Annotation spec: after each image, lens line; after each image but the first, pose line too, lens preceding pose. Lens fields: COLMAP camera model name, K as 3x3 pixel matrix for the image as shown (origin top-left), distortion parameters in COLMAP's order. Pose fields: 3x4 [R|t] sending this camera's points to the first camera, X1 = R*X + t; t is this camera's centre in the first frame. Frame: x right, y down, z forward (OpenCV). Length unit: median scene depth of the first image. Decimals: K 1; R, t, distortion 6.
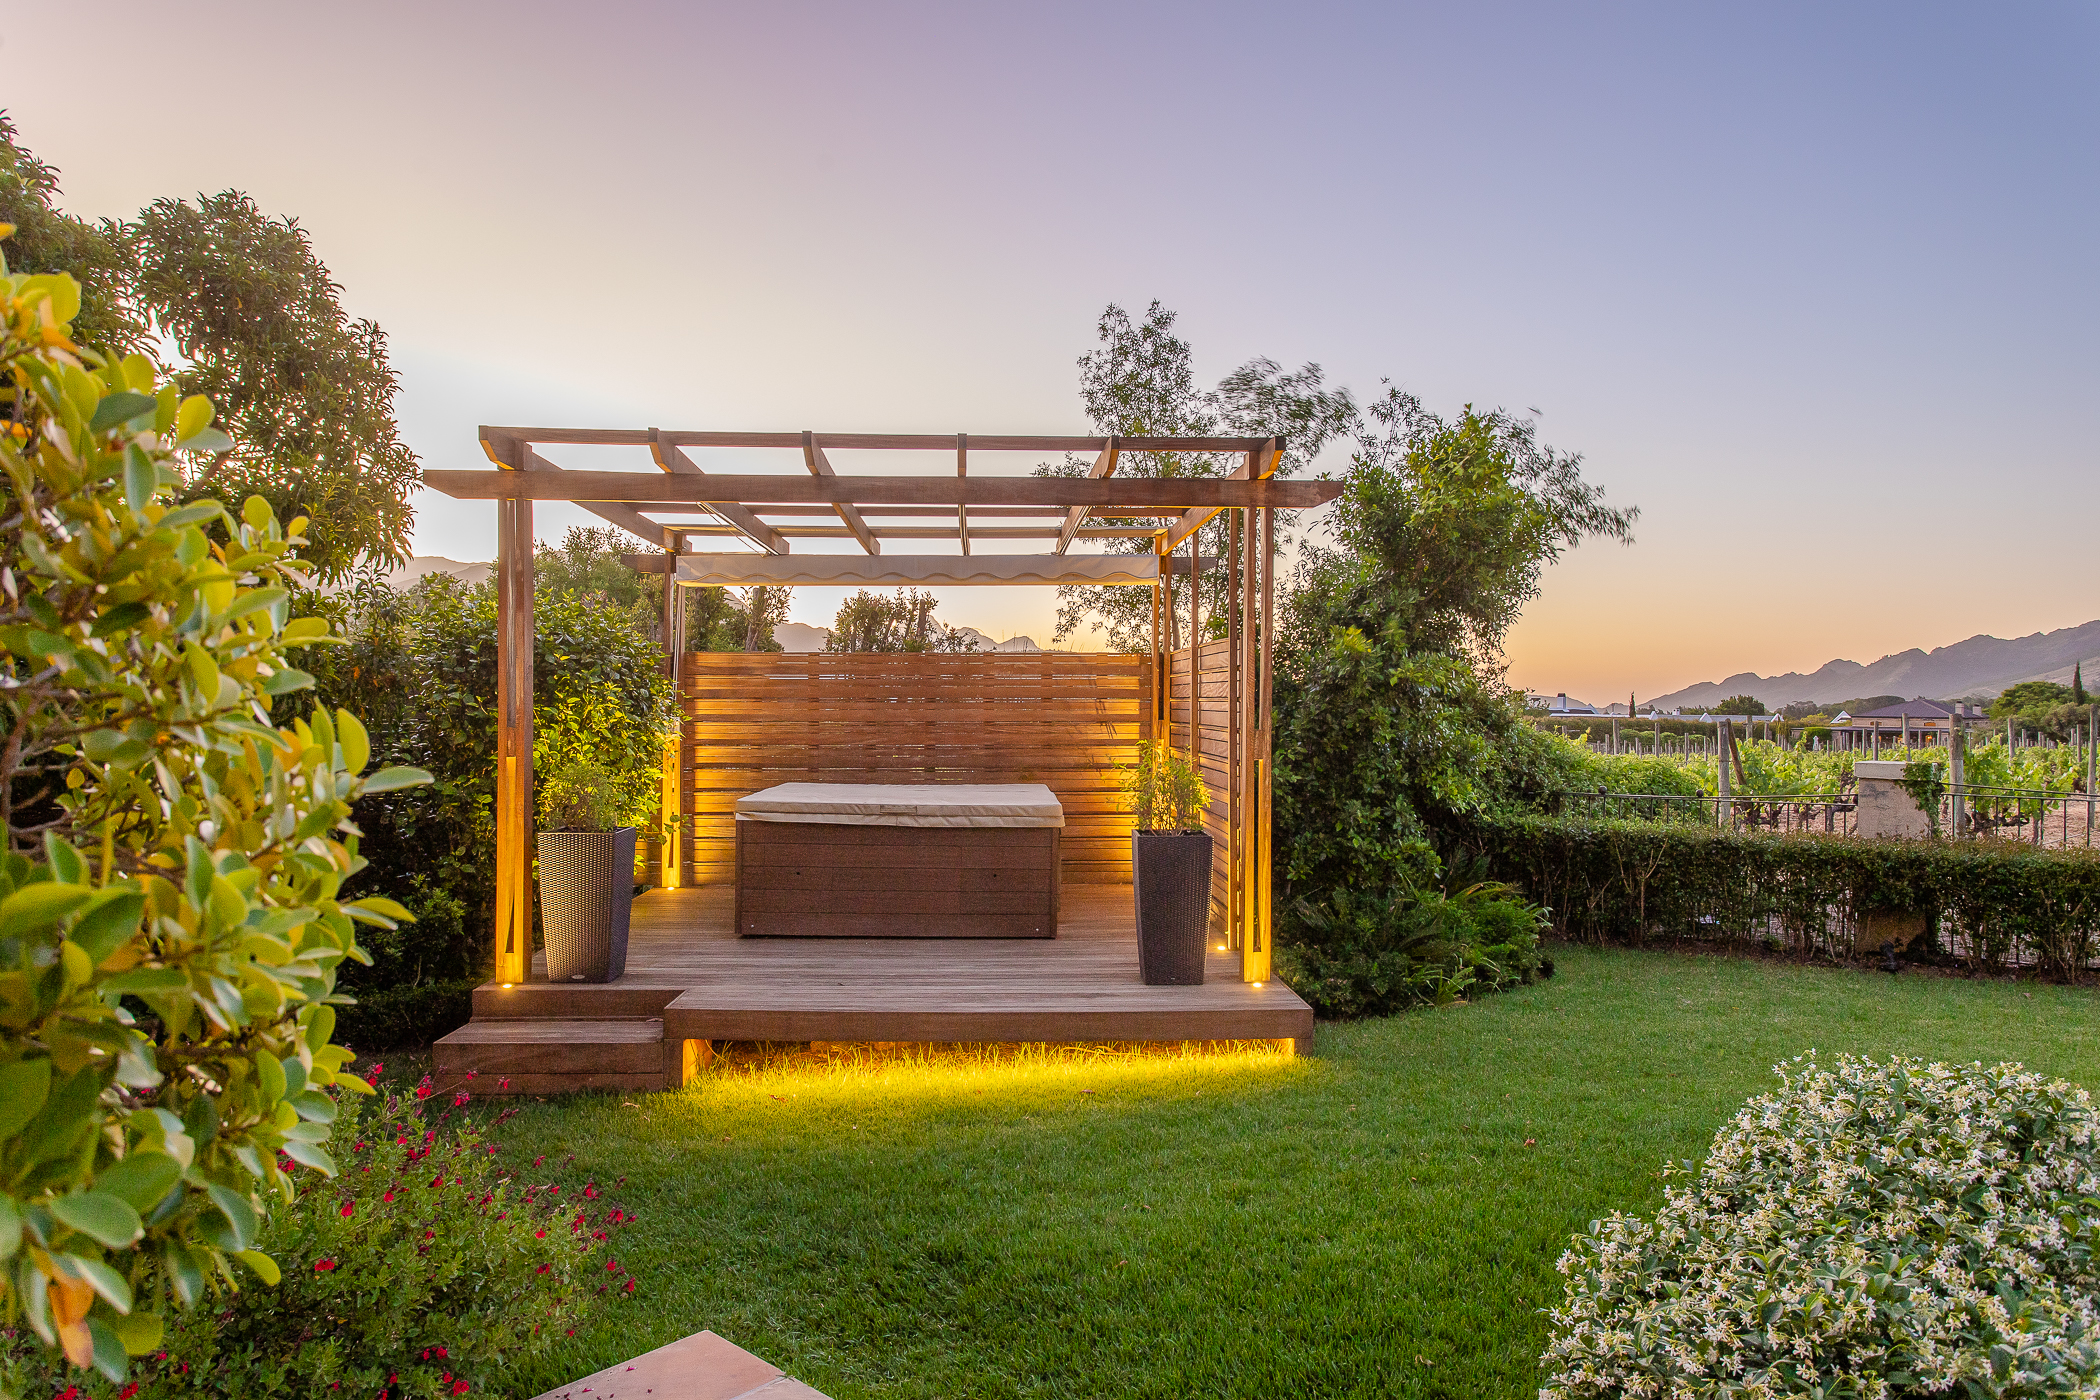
lens RADIAL K [[1372.8, 0, 1050.0], [0, 1372.8, 700.0], [0, 0, 1]] dist [0.000381, -0.000170]
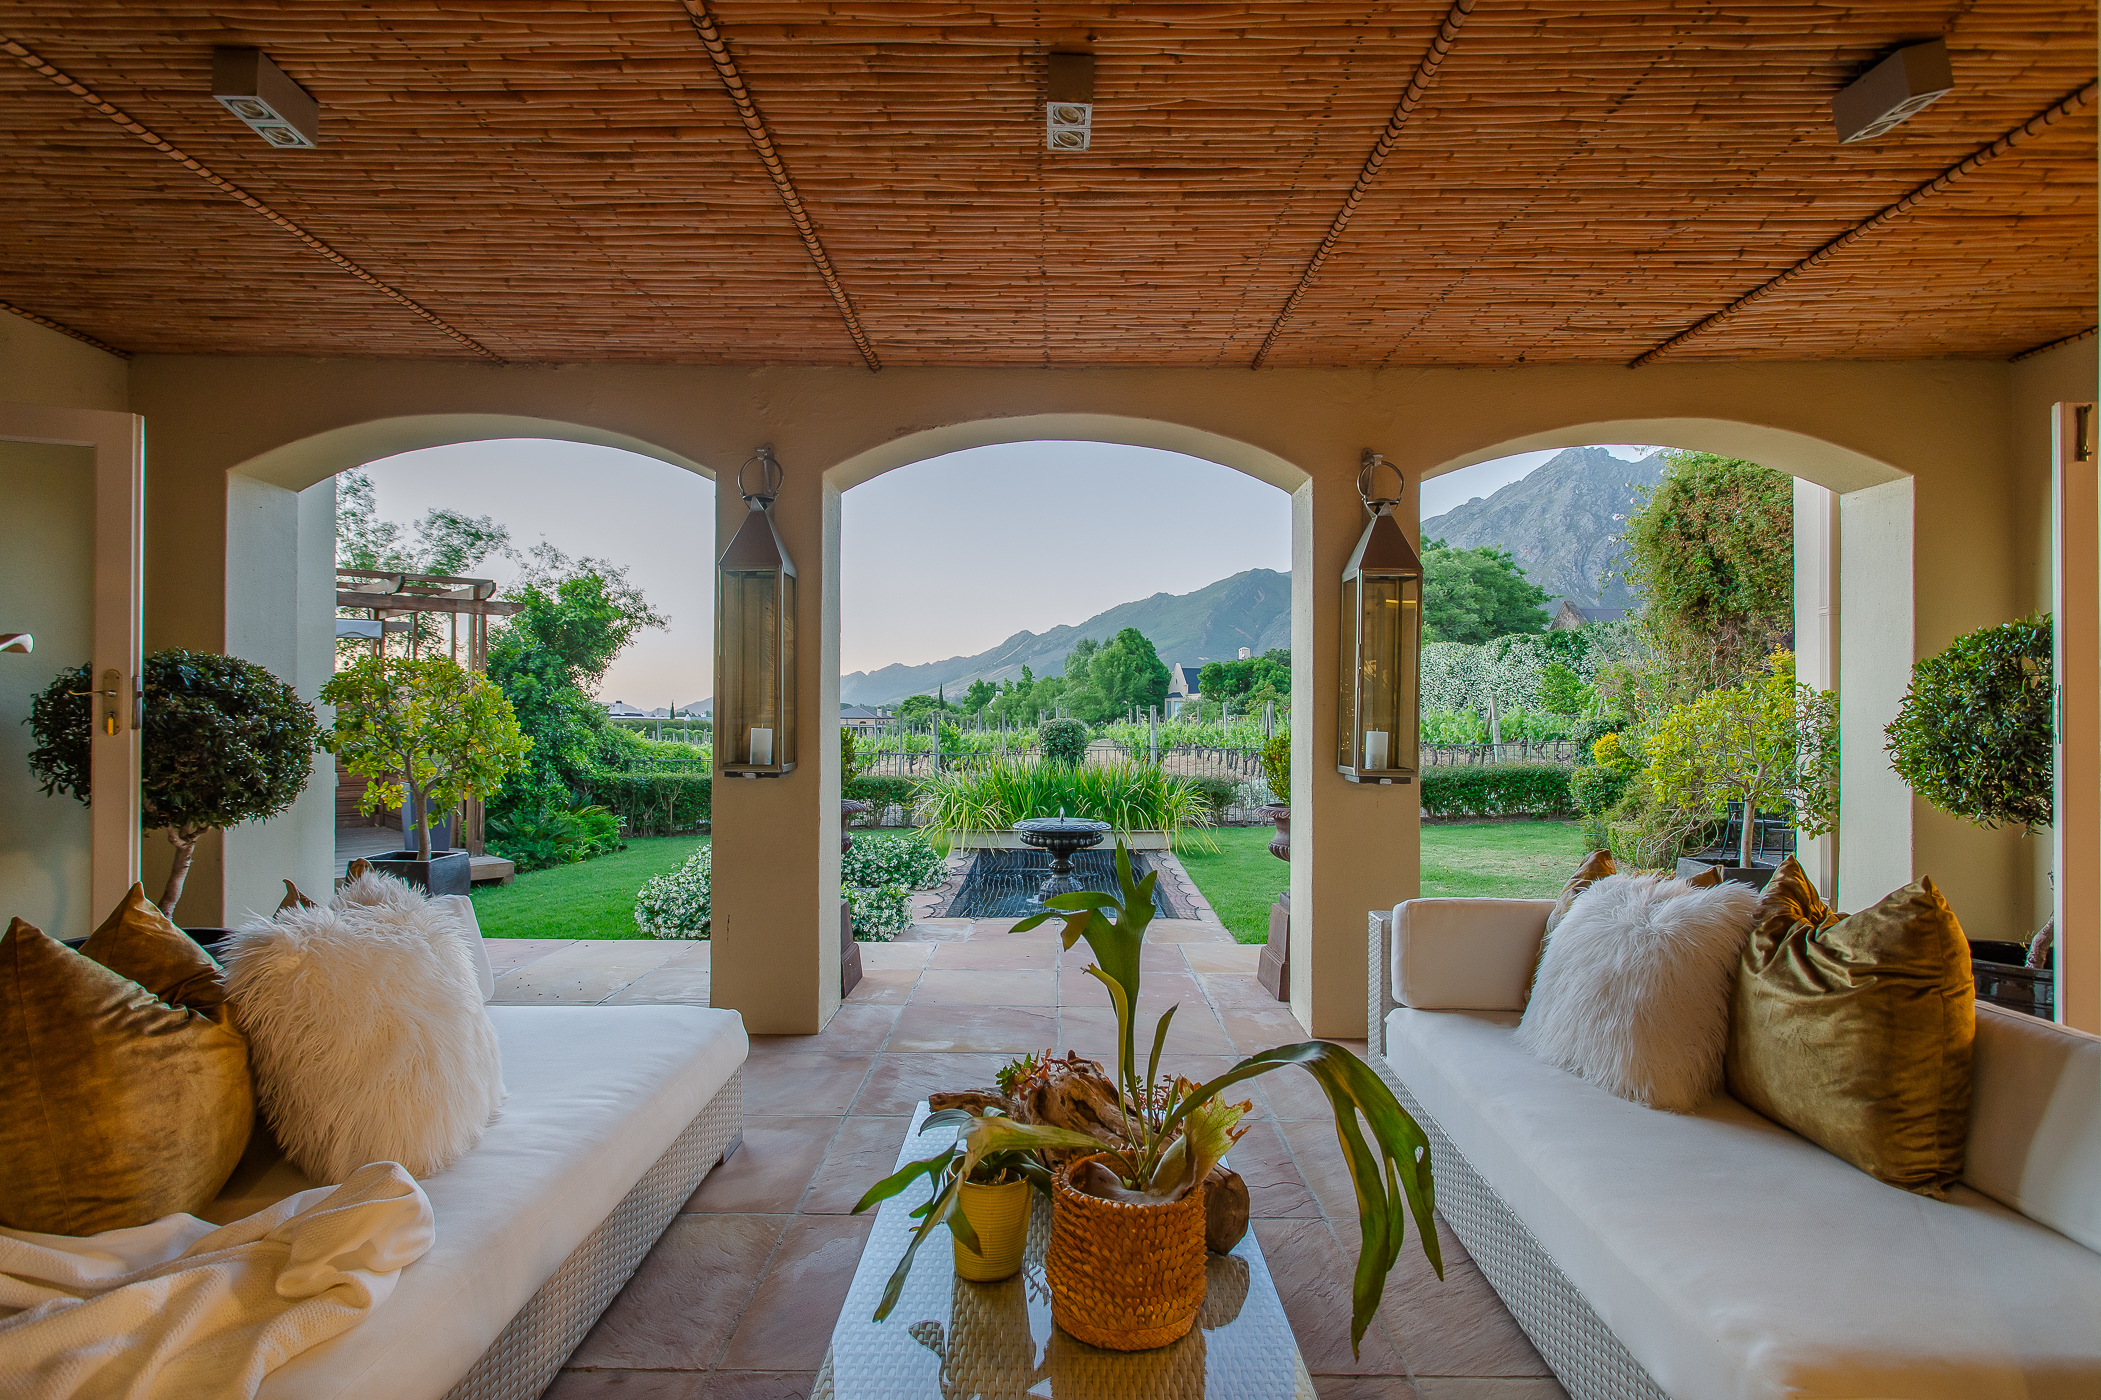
lens RADIAL K [[1090.0, 0, 1050.5], [0, 1090.0, 700.0], [0, 0, 1]] dist [0.004125, 0.000136]
pose [[0.741722, 0.007329, 0.670668, -0.236082], [-0.004278, 0.999972, -0.006197, -0.009461], [-0.670694, 0.001728, 0.741732, -0.576289]]
